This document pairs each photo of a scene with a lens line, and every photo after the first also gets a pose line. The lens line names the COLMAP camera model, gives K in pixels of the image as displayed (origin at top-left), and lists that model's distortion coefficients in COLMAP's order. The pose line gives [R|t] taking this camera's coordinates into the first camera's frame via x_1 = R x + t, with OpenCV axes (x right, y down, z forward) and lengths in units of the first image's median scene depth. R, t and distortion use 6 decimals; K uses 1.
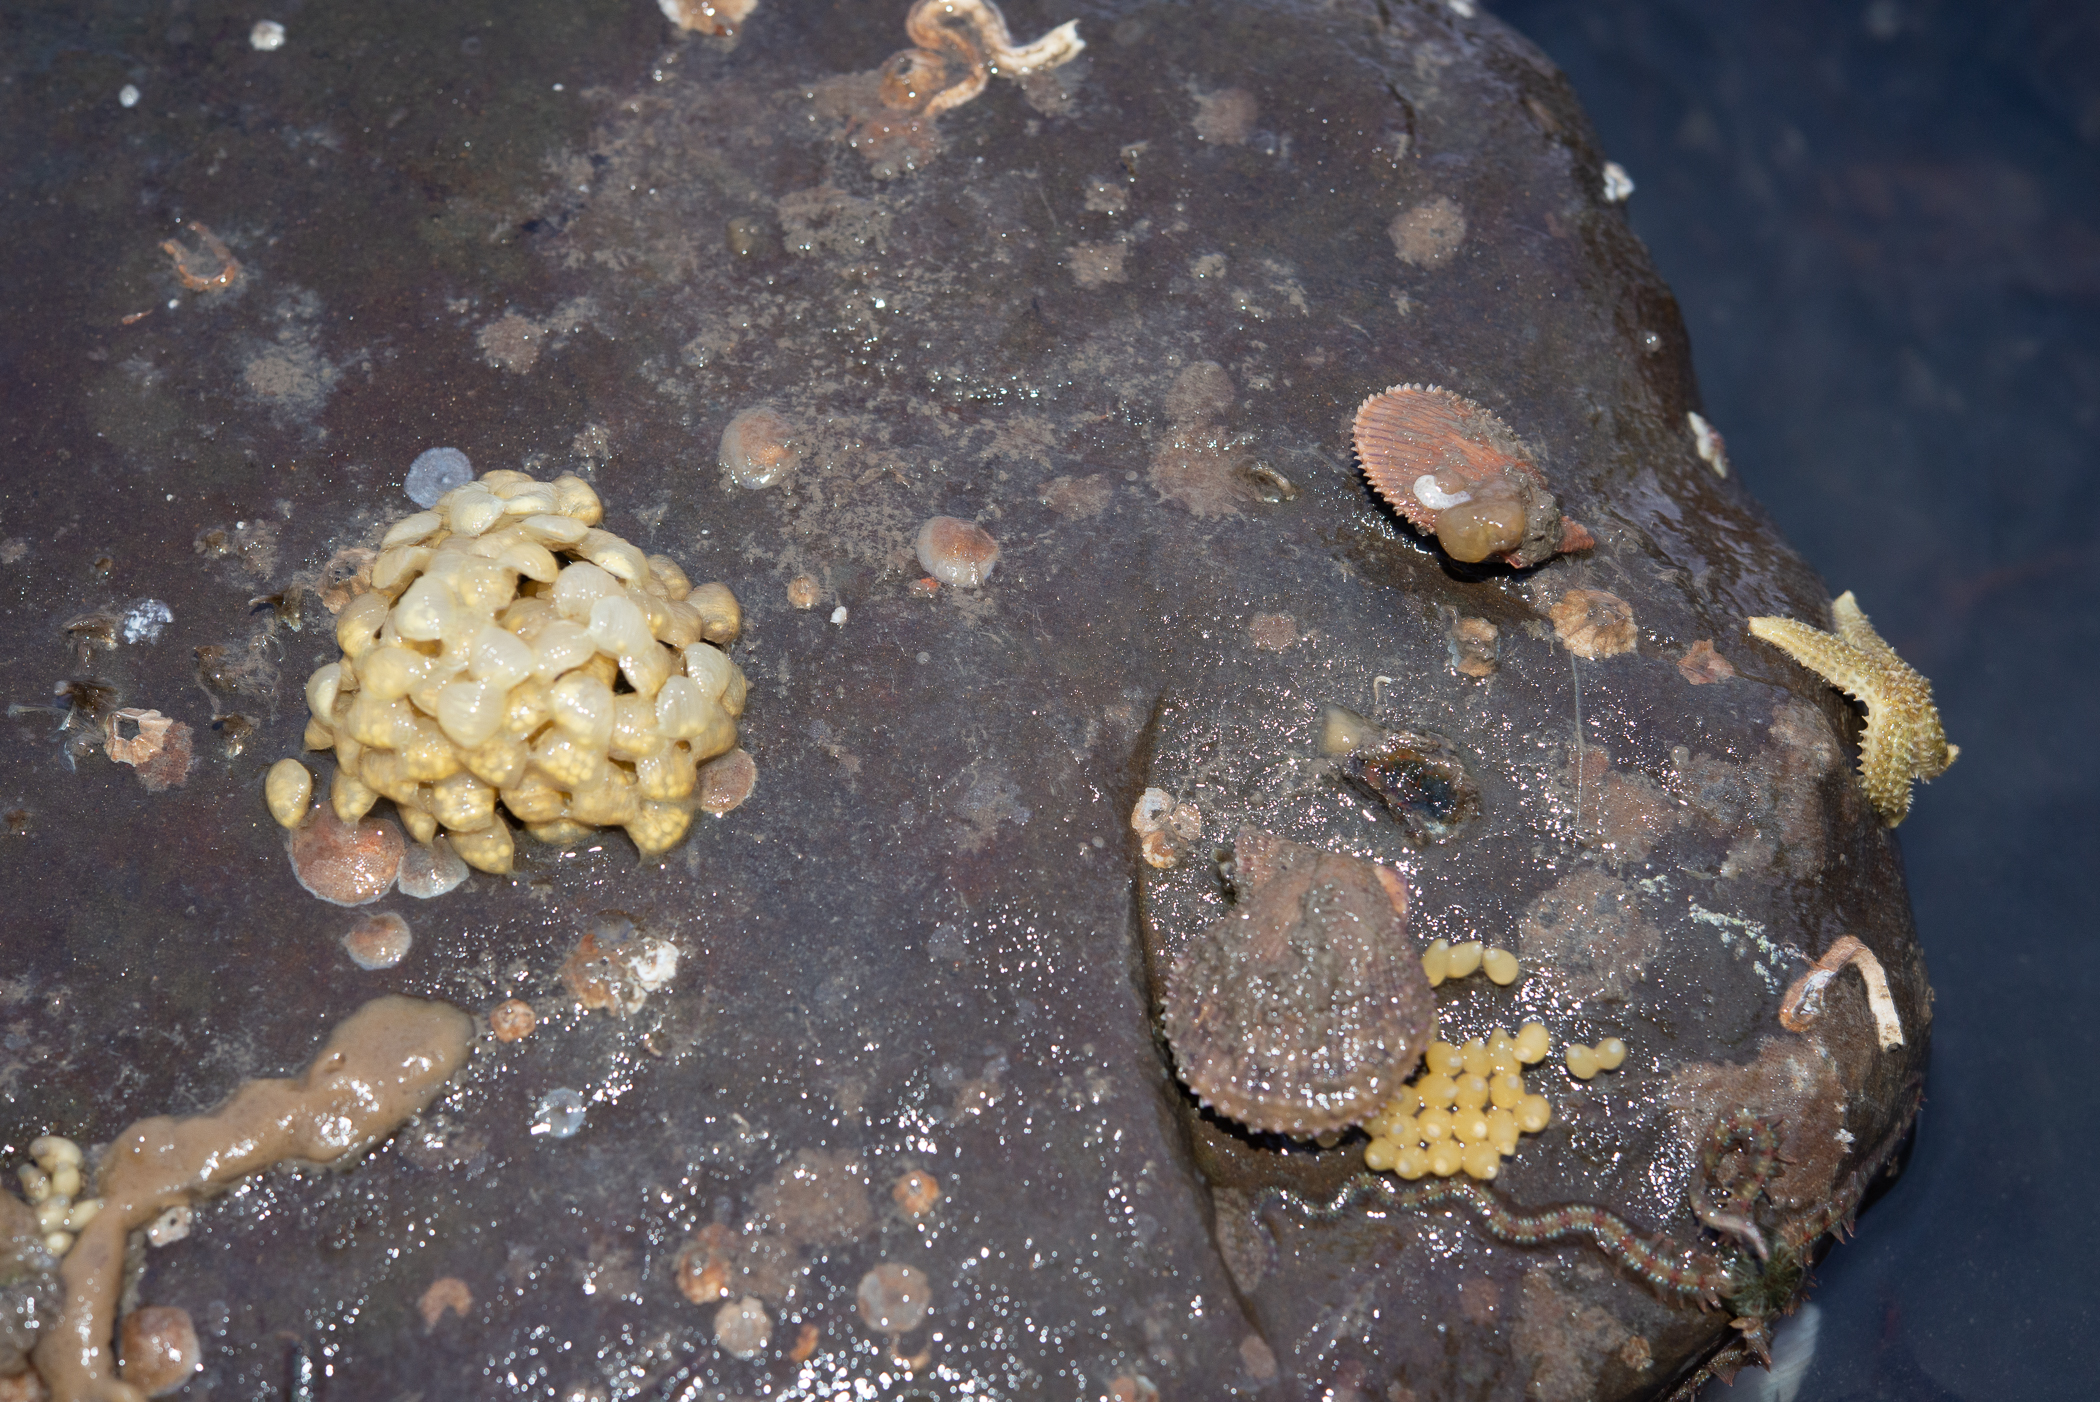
lens RADIAL K [[3514.1, 0, 1050.0], [0, 3514.1, 701.0], [0, 0, 1]] dist [-0.036043, 0.331604]
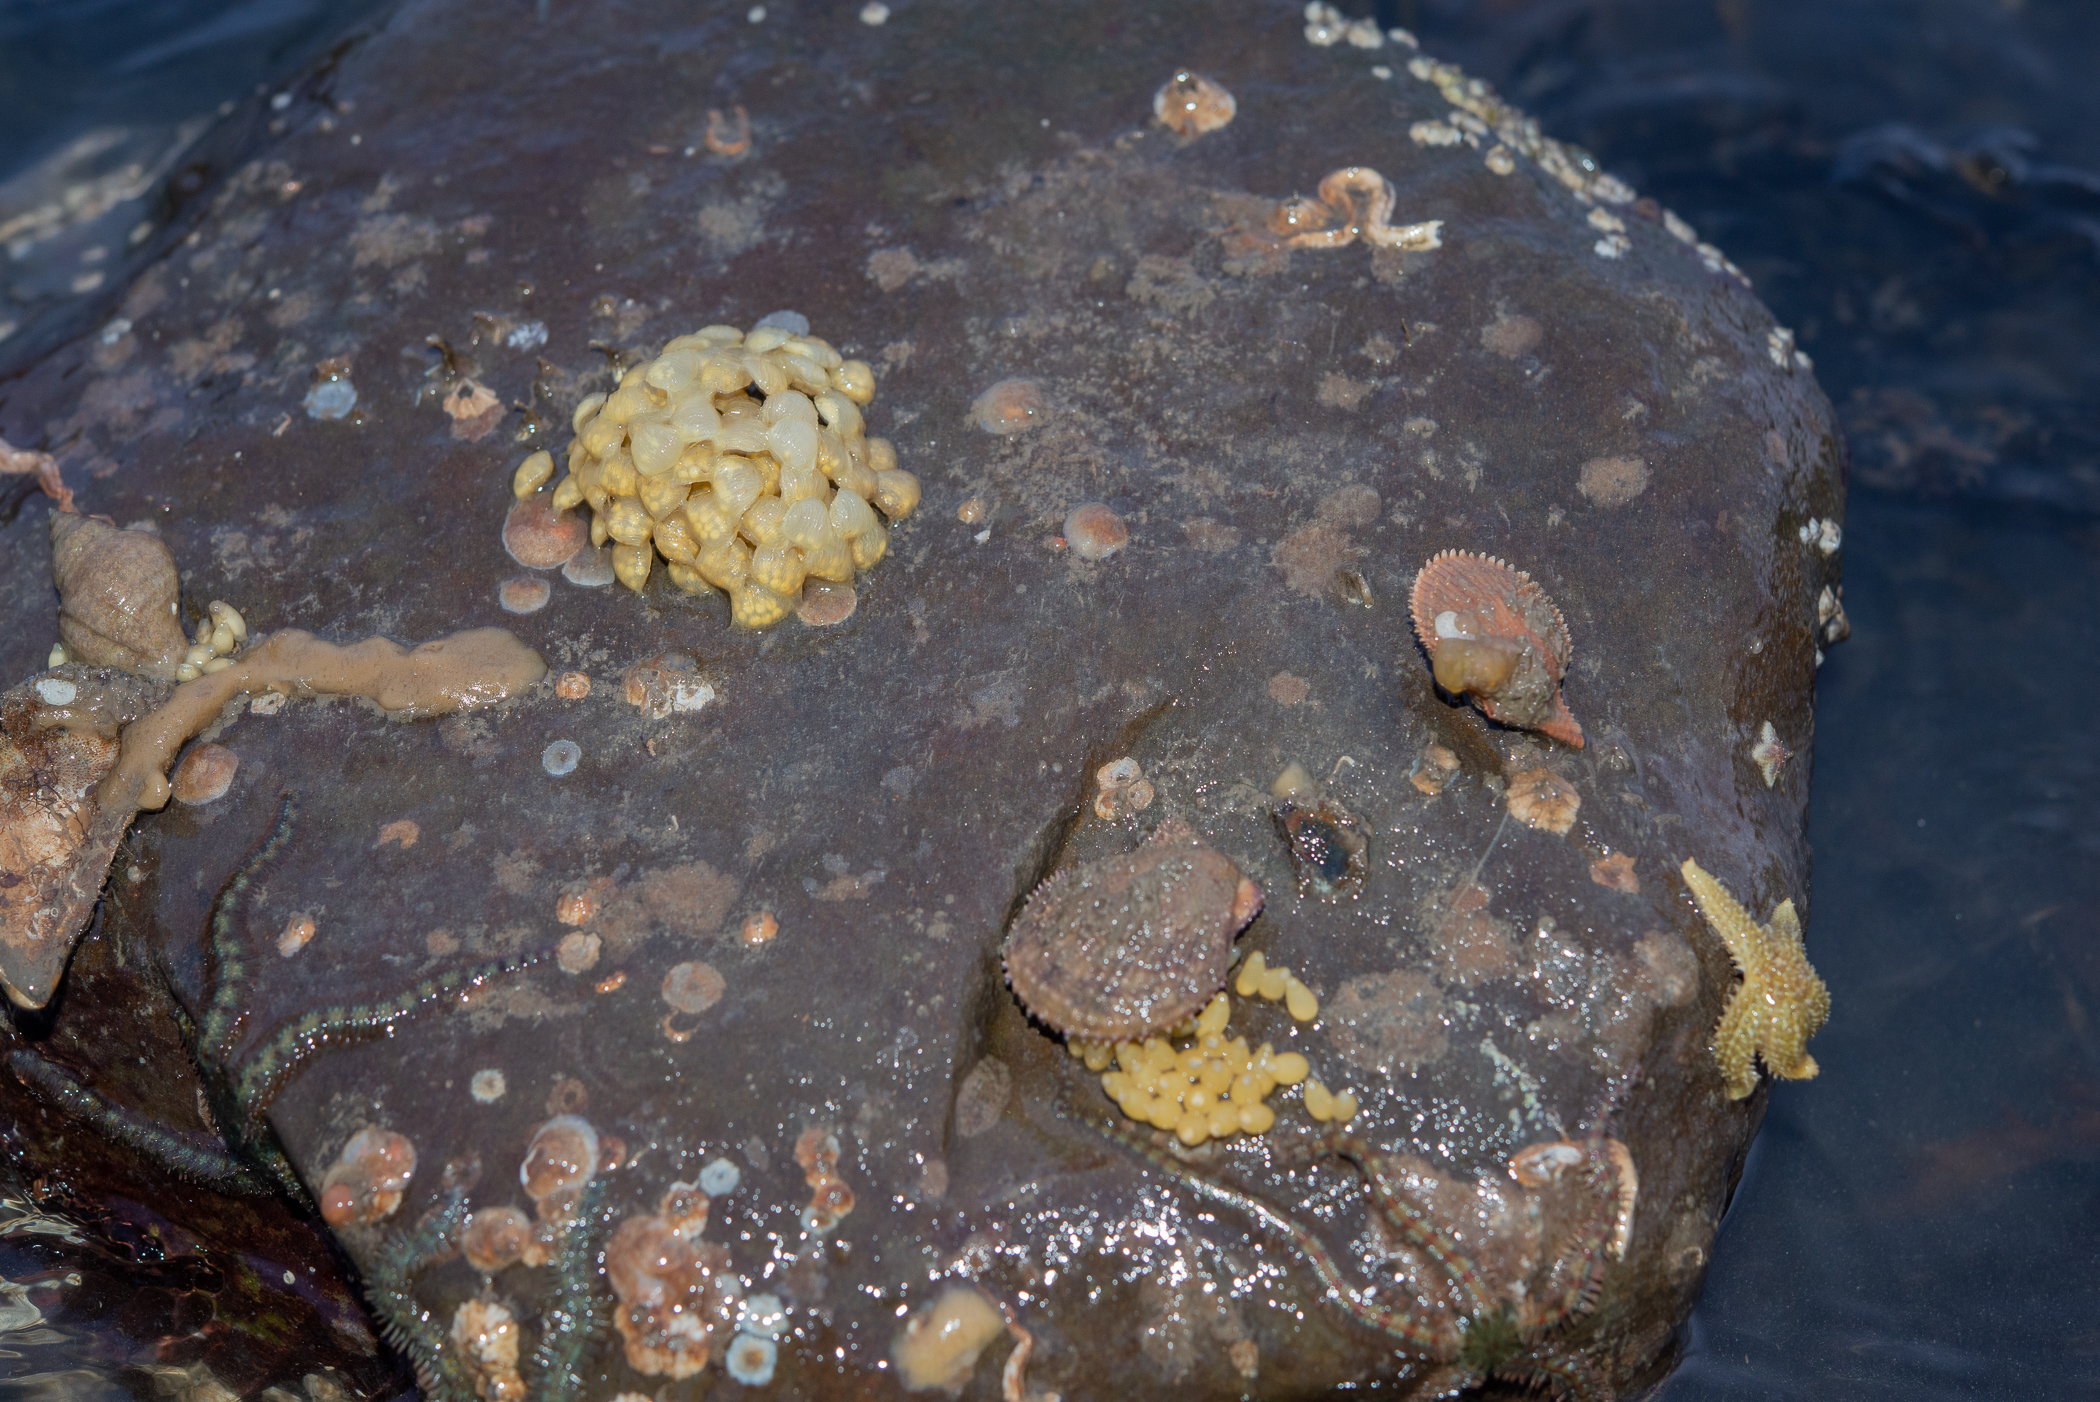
lens RADIAL K [[3514.1, 0, 1050.0], [0, 3514.1, 701.0], [0, 0, 1]] dist [-0.036043, 0.331604]
pose [[0.848712, 0.402043, -0.343583, 0.399784], [-0.456483, 0.884956, -0.092064, 0.127389], [0.267042, 0.234976, 0.934599, -0.107072]]
